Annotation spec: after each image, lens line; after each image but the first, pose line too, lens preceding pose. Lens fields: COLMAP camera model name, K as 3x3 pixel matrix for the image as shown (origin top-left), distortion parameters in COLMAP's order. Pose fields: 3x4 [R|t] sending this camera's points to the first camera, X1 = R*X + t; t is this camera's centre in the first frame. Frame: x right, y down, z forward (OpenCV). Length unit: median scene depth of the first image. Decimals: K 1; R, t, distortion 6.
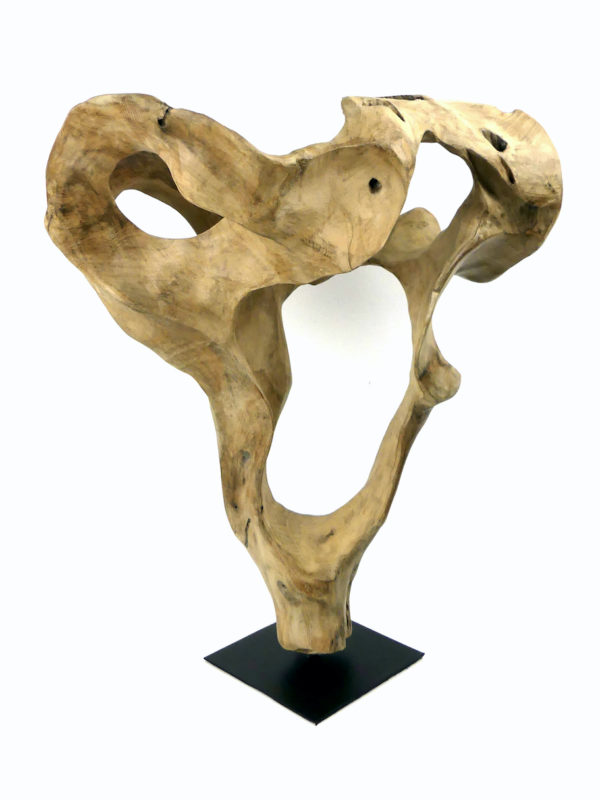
lens RADIAL K [[1113.8, 0, 300.0], [0, 1113.8, 400.0], [0, 0, 1]] dist [0.004580, 0.039835]
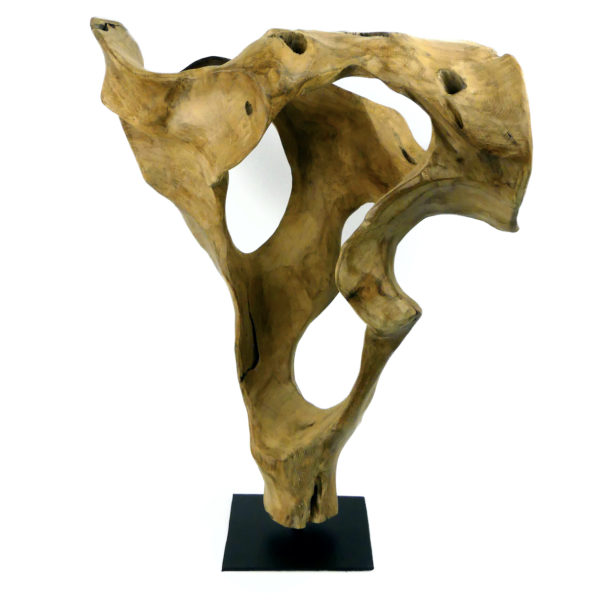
lens RADIAL K [[962.6, 0, 298.6], [0, 962.6, 289.7], [0, 0, 1]] dist [0.007005, -0.097666]
pose [[0.716632, 0.230223, -0.658359, 0.665916], [-0.229847, 0.969174, 0.088722, -0.098292], [0.658491, 0.087741, 0.747457, 0.288191]]
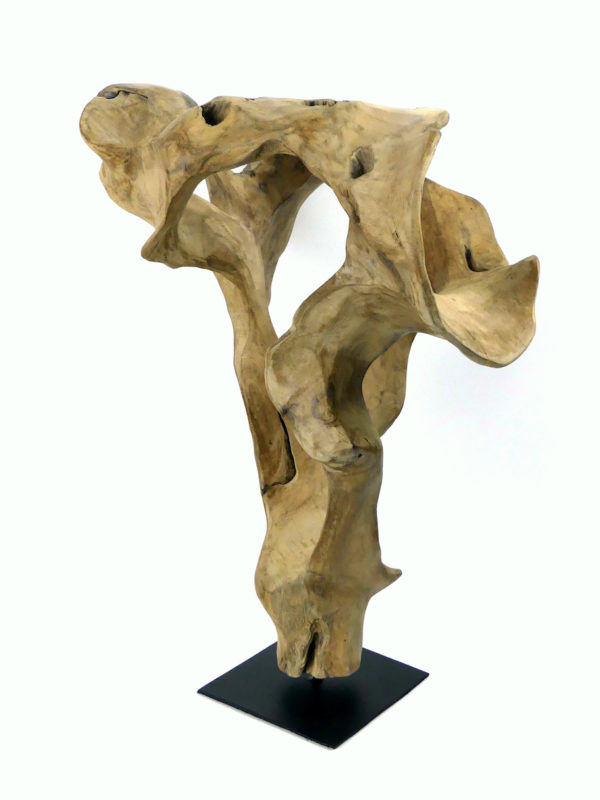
lens RADIAL K [[1113.8, 0, 300.0], [0, 1113.8, 400.0], [0, 0, 1]] dist [0.004580, 0.039835]
pose [[0.134808, 0.309210, -0.941391, 0.939978], [-0.283339, 0.922422, 0.262405, -0.268056], [0.949498, 0.231358, 0.211961, 0.816033]]
